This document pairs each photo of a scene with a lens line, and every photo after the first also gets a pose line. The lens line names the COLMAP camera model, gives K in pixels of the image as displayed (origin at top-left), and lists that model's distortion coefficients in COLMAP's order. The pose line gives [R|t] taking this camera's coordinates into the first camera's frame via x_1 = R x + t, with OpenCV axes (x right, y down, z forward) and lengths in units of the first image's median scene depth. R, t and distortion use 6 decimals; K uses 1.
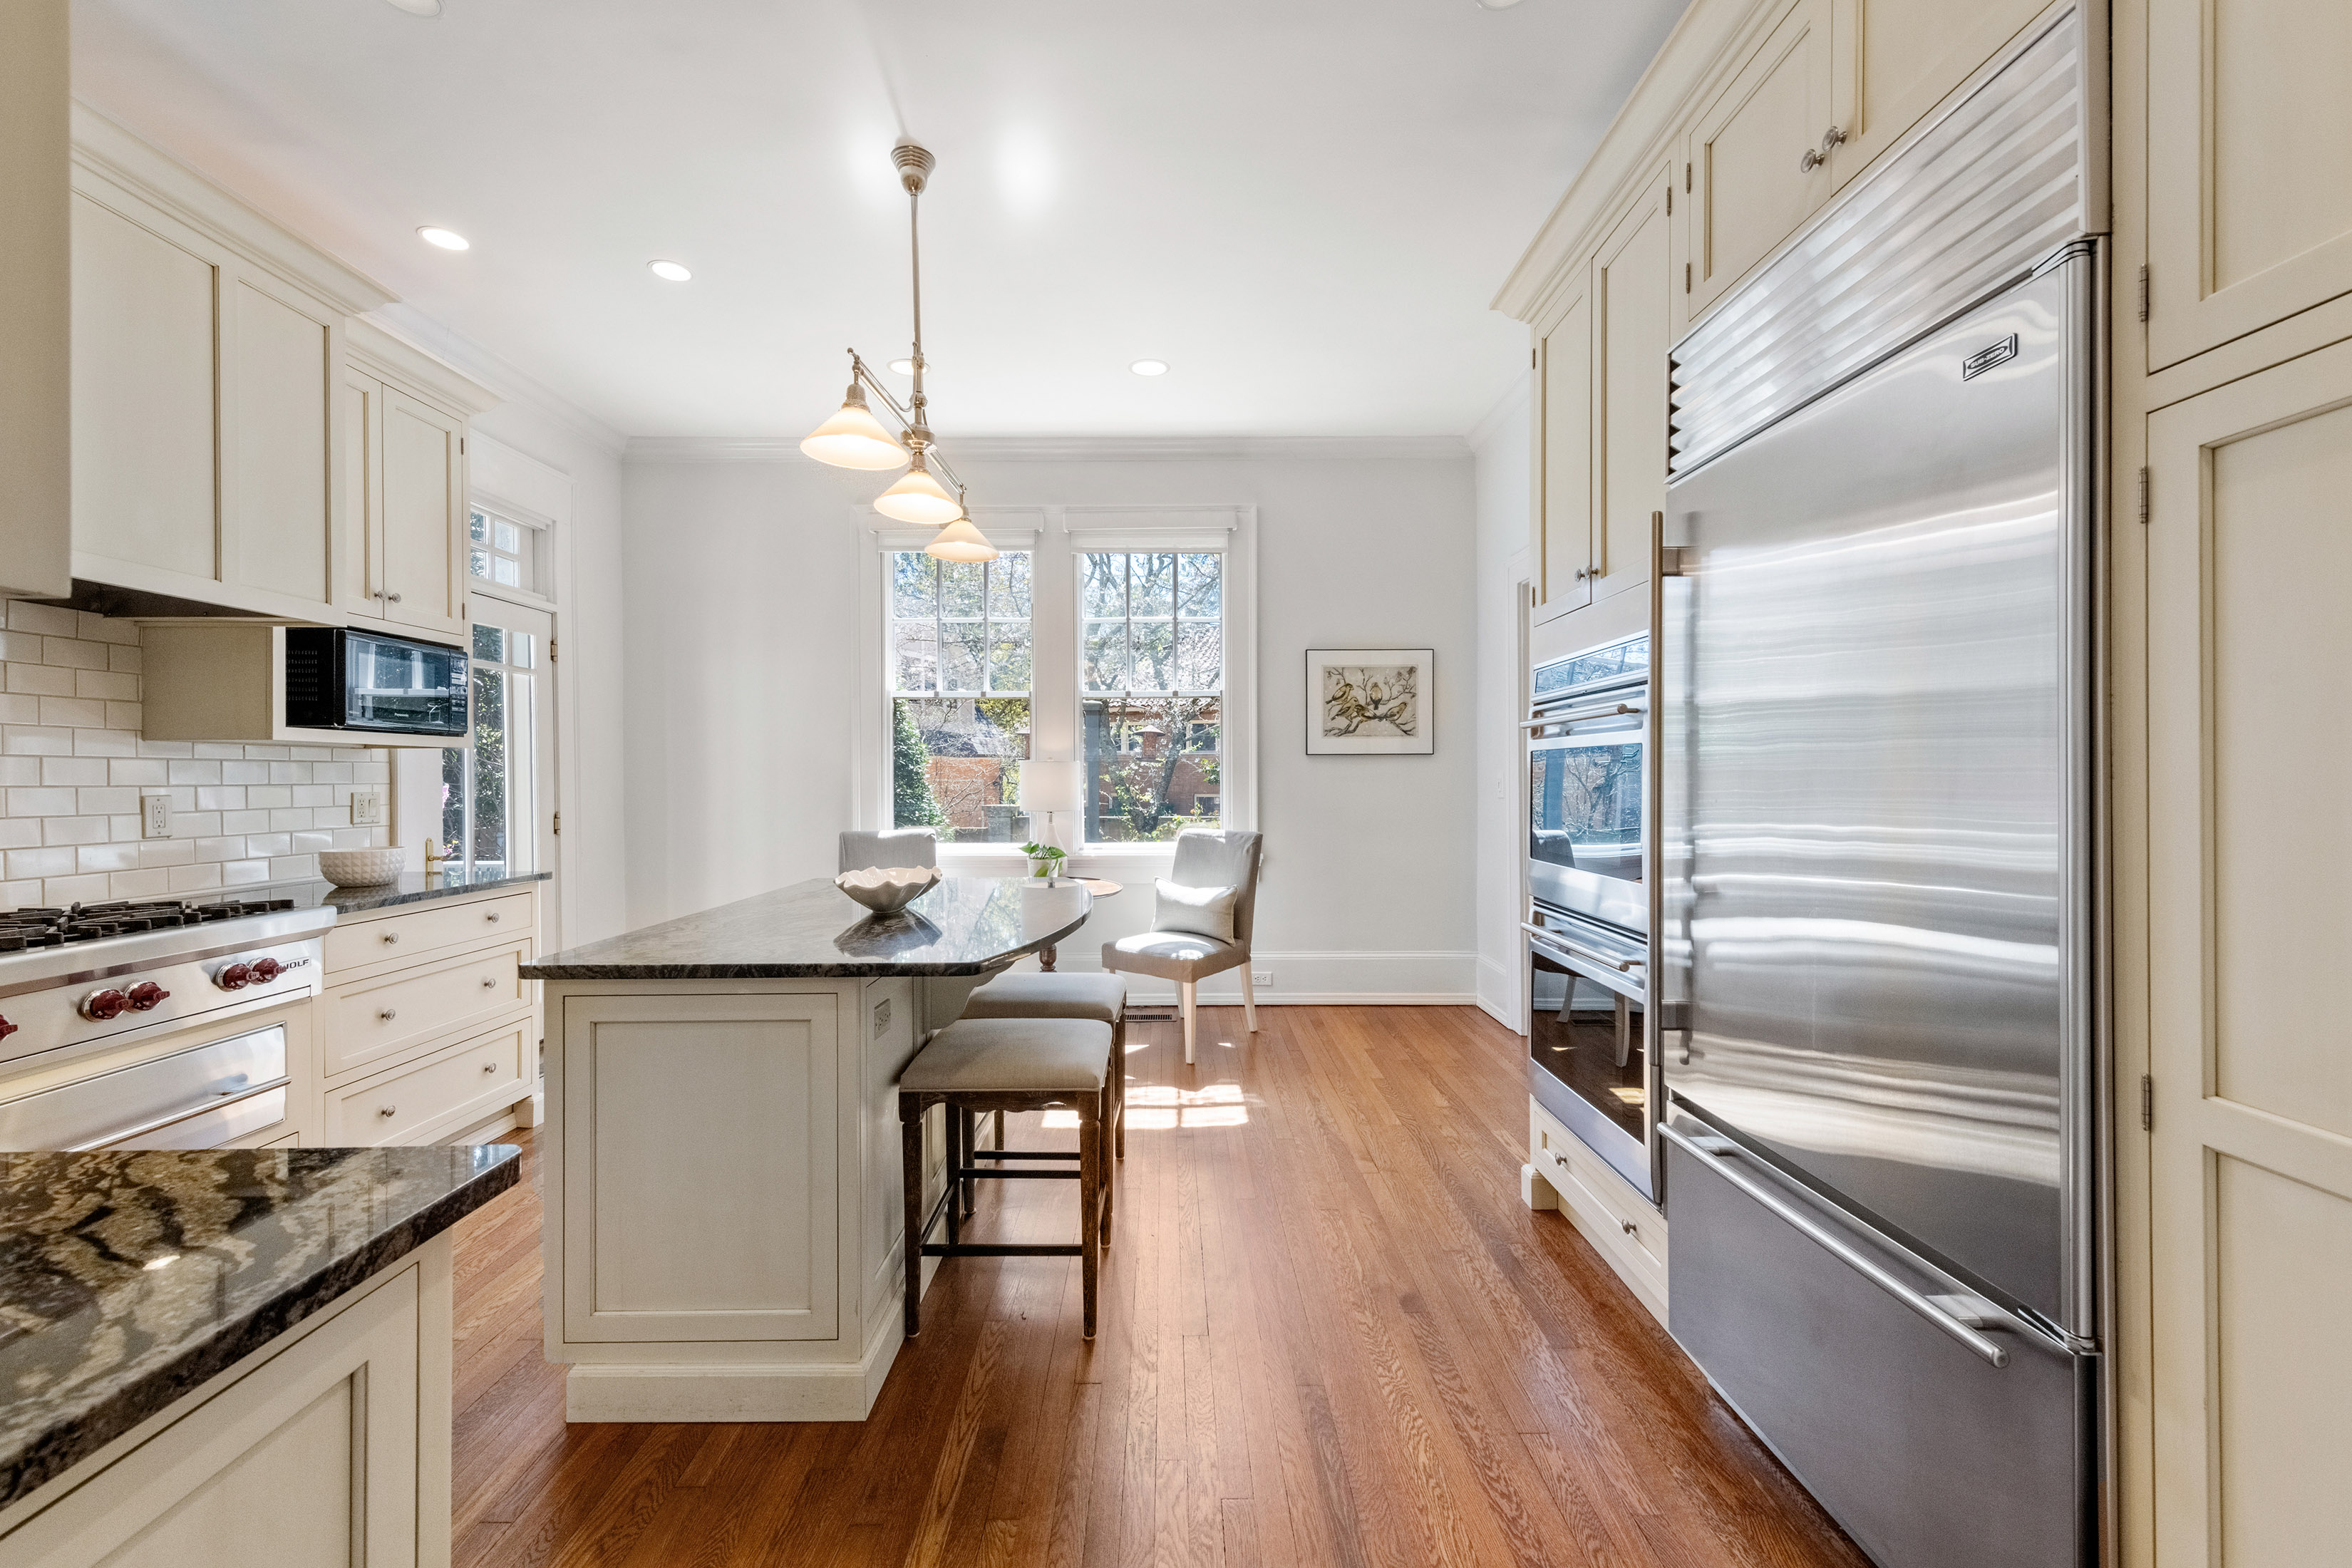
lens RADIAL K [[950.1, 0, 1161.6], [0, 950.1, 769.5], [0, 0, 1]] dist [0.013792, -0.001803]
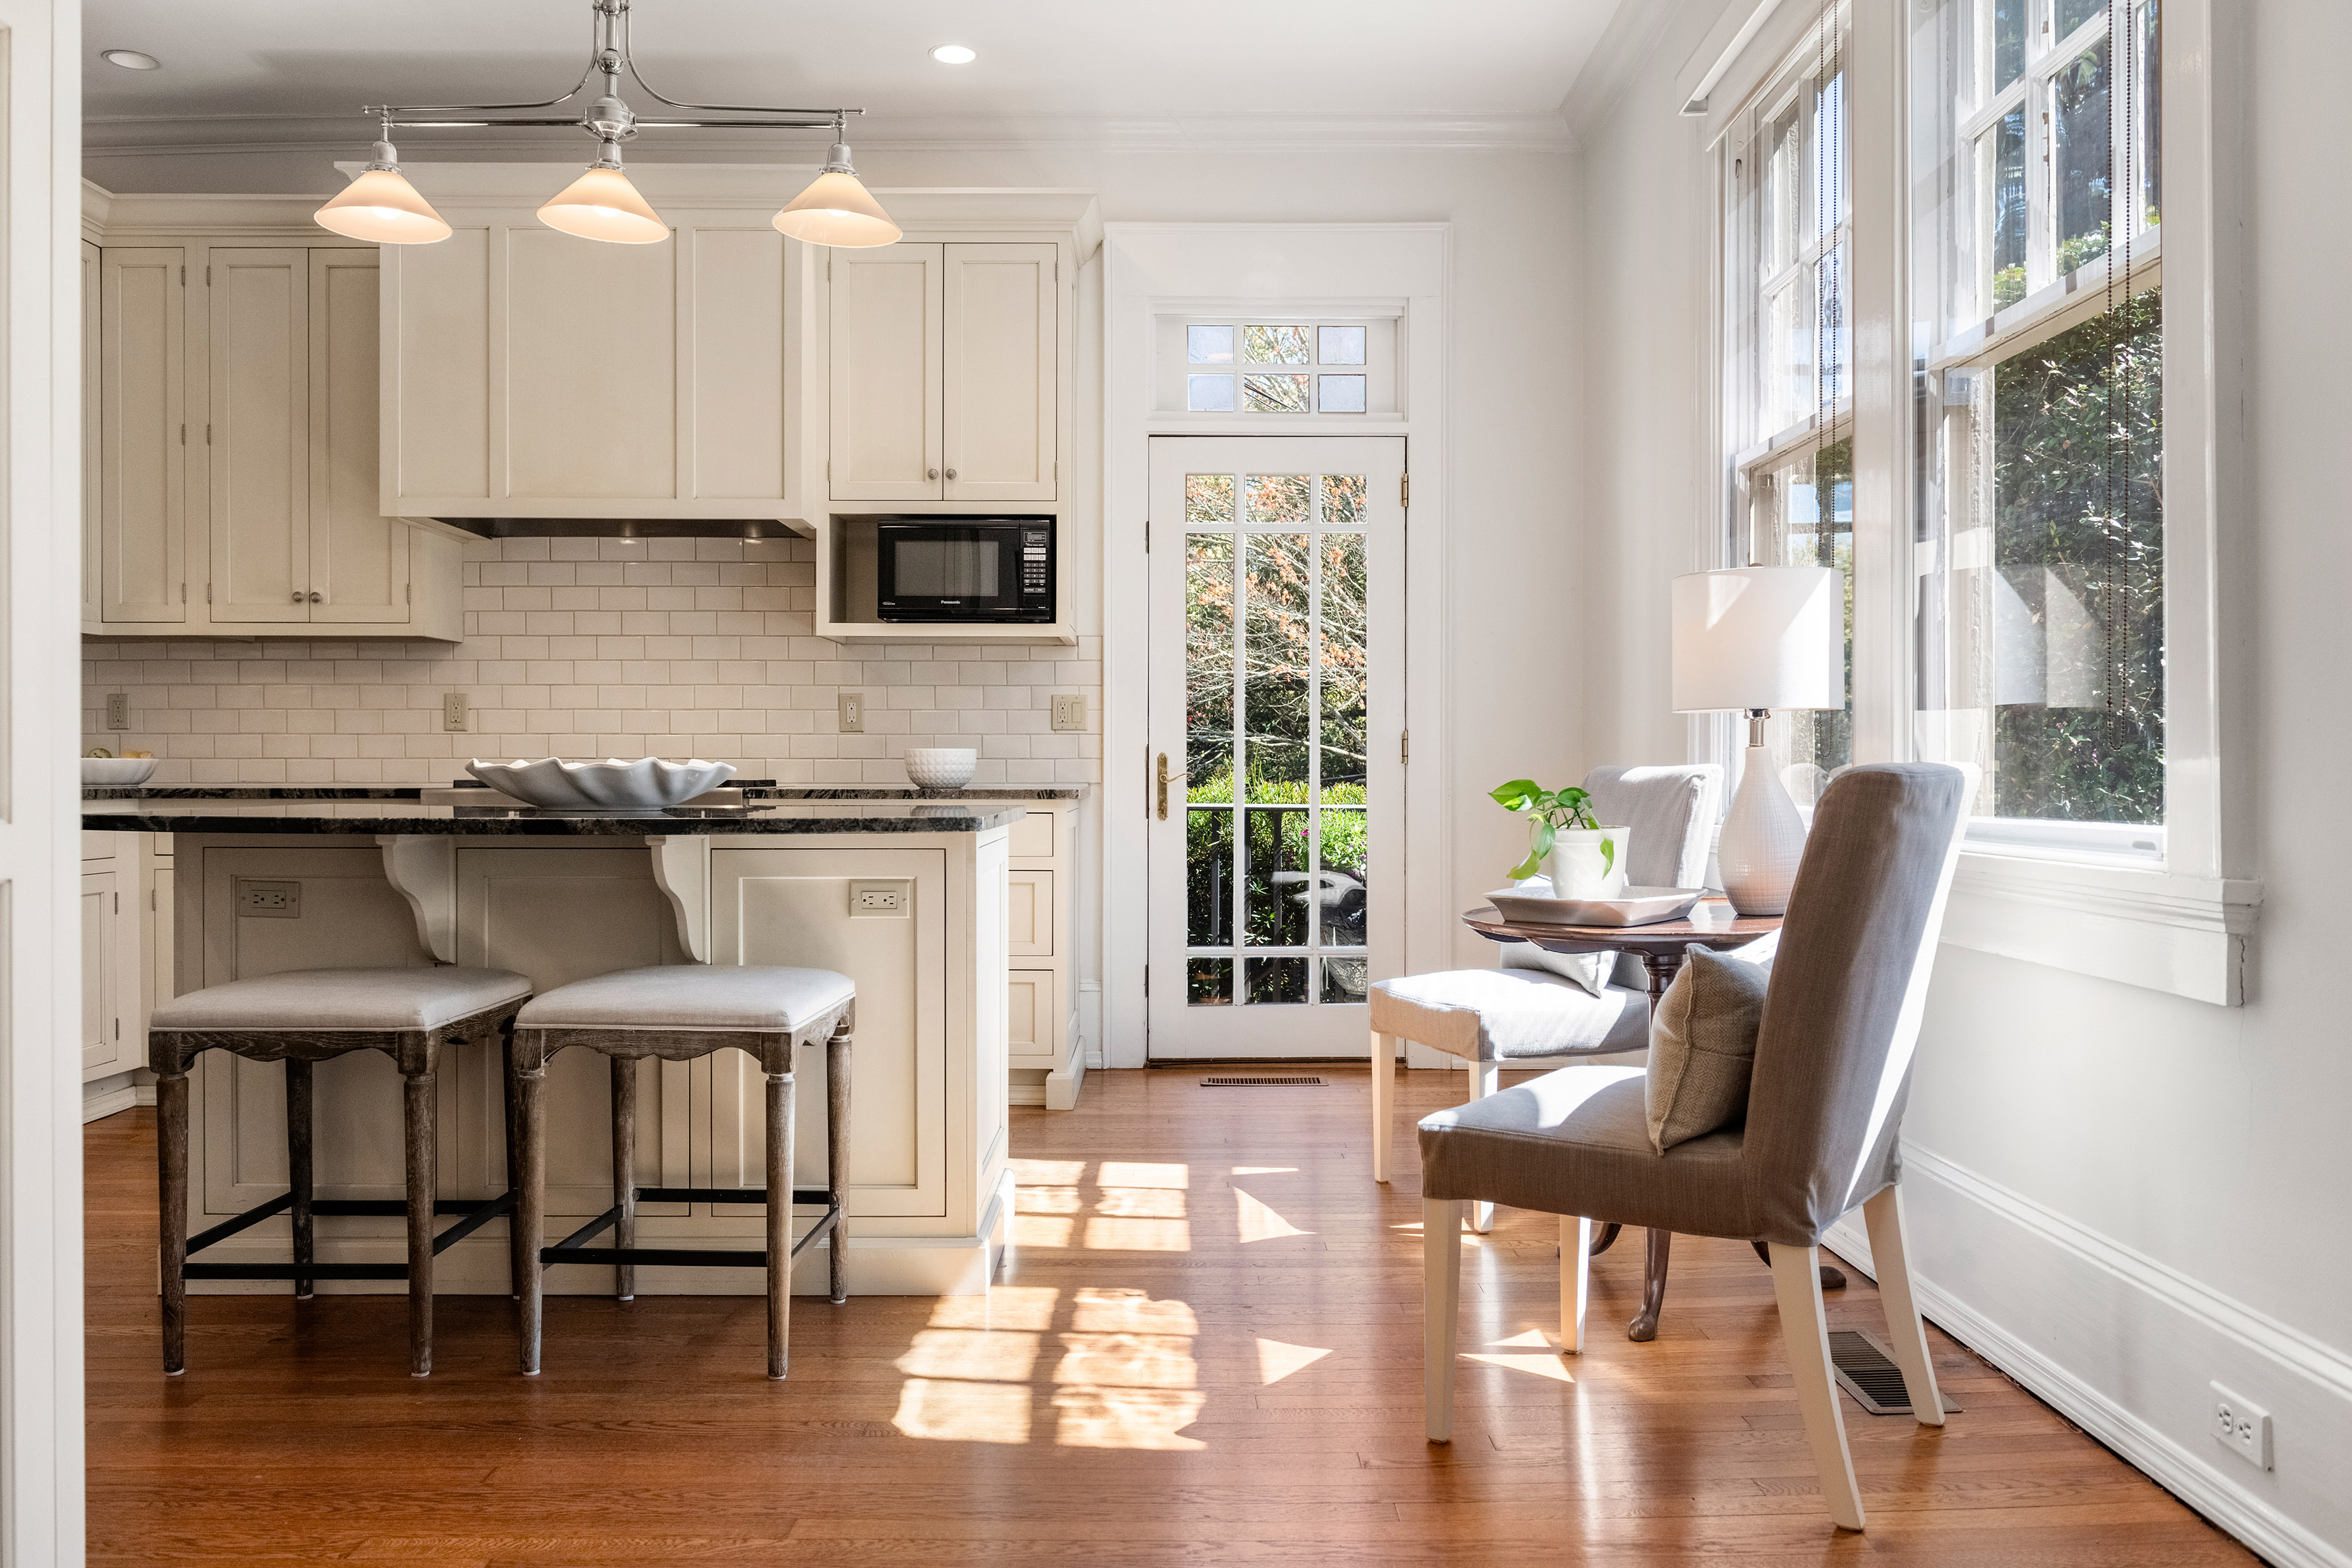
lens RADIAL K [[1739.7, 0, 1169.2], [0, 1739.7, 797.1], [0, 0, 1]] dist [-0.005239, -0.017553]
pose [[0.013170, 0.017701, -0.999757, 0.985527], [0.005464, 0.999827, 0.017774, 0.113839], [0.999898, -0.005696, 0.013071, 1.352658]]
